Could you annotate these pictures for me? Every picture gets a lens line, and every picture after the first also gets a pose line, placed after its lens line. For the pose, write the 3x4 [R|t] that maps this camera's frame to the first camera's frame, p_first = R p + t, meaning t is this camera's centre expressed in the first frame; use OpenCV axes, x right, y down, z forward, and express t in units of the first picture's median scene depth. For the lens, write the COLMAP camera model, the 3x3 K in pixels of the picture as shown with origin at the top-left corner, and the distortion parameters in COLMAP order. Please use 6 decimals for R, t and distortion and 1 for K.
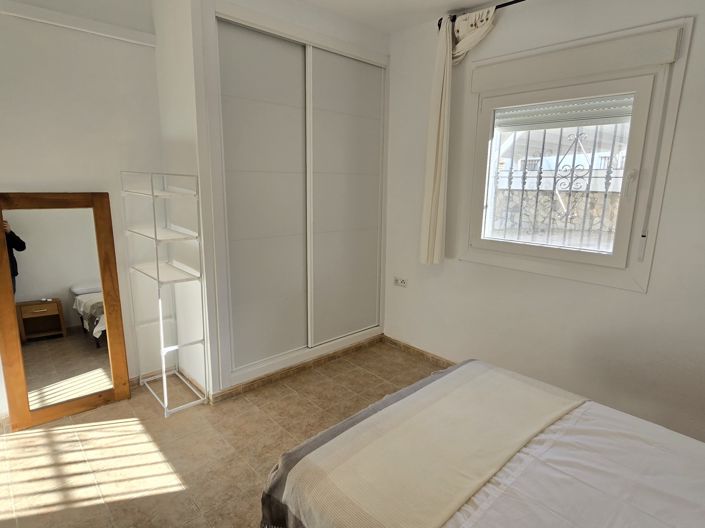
lens RADIAL K [[412.1, 0, 350.0], [0, 412.1, 265.2], [0, 0, 1]] dist [-0.000338, -0.002698]
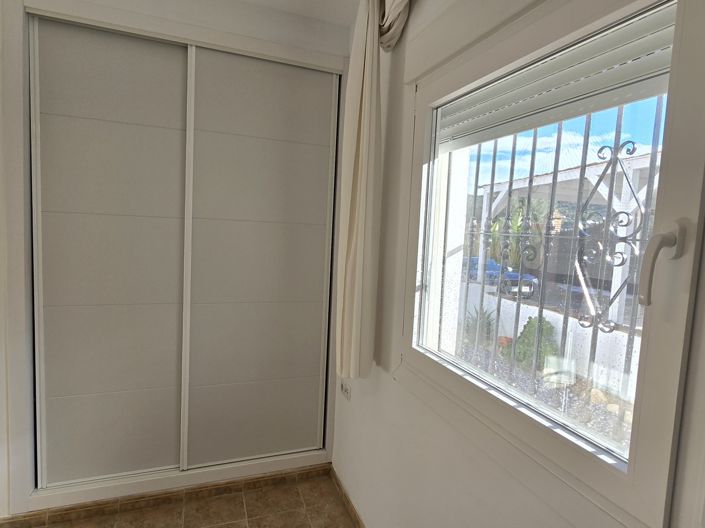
lens RADIAL K [[412.1, 0, 354.1], [0, 412.1, 258.9], [0, 0, 1]] dist [-0.000338, -0.002698]
pose [[0.924177, 0.060646, -0.377119, 0.457777], [-0.110820, 0.987420, -0.112788, -0.112121], [0.365535, 0.146028, 0.919272, 0.491048]]
